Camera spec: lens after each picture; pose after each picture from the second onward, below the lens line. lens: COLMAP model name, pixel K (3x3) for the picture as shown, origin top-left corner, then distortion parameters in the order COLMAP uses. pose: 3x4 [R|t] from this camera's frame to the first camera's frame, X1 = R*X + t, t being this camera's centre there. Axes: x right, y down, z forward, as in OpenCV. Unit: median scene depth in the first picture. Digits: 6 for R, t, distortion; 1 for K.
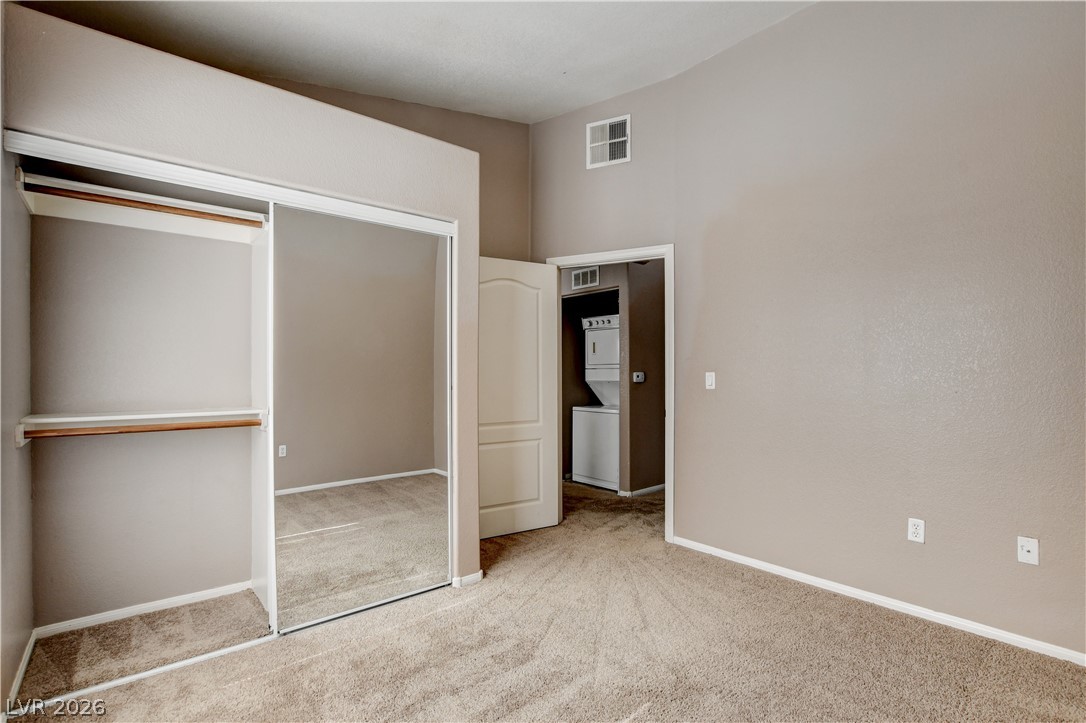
lens RADIAL K [[516.5, 0, 541.1], [0, 516.5, 367.5], [0, 0, 1]] dist [-0.026951, 0.000596]
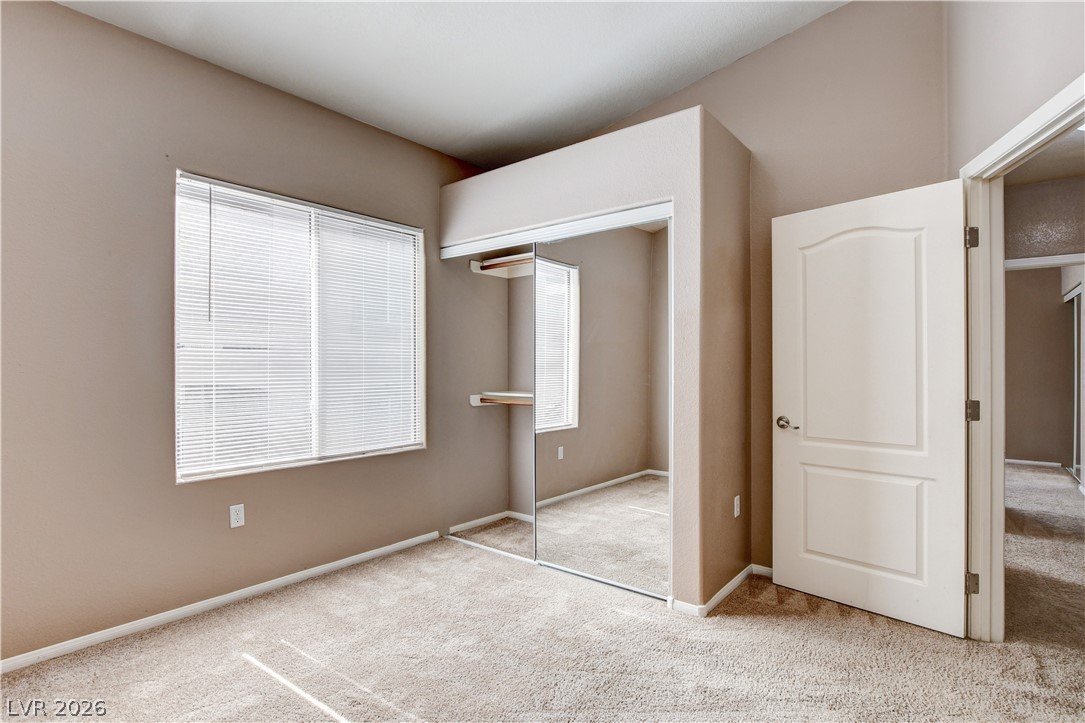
lens RADIAL K [[533.0, 0, 546.0], [0, 533.0, 363.4], [0, 0, 1]] dist [-0.029494, 0.001029]
pose [[0.186403, -0.006304, -0.982453, 0.714017], [0.008745, 0.999950, -0.004757, 0.005312], [0.982434, -0.007705, 0.186449, 0.630493]]
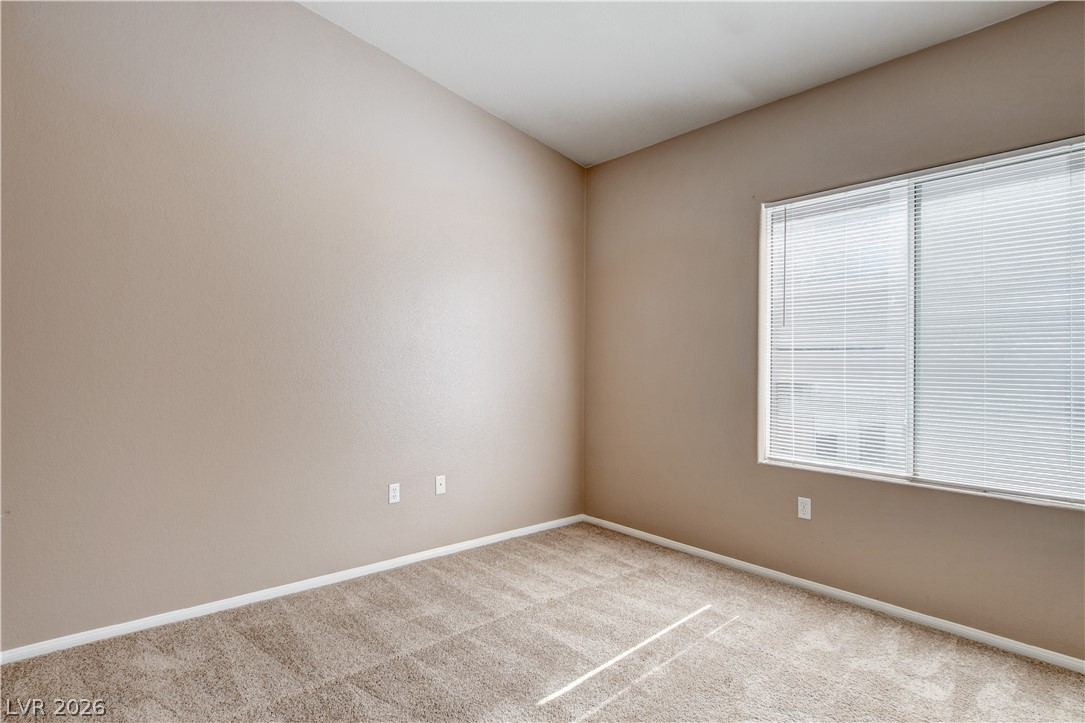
lens RADIAL K [[533.0, 0, 546.0], [0, 533.0, 363.4], [0, 0, 1]] dist [-0.029494, 0.001029]
pose [[-0.999712, -0.013959, -0.019517, 0.177159], [-0.013737, 0.999840, -0.011459, 0.013984], [0.019674, -0.011188, -0.999744, 1.276019]]
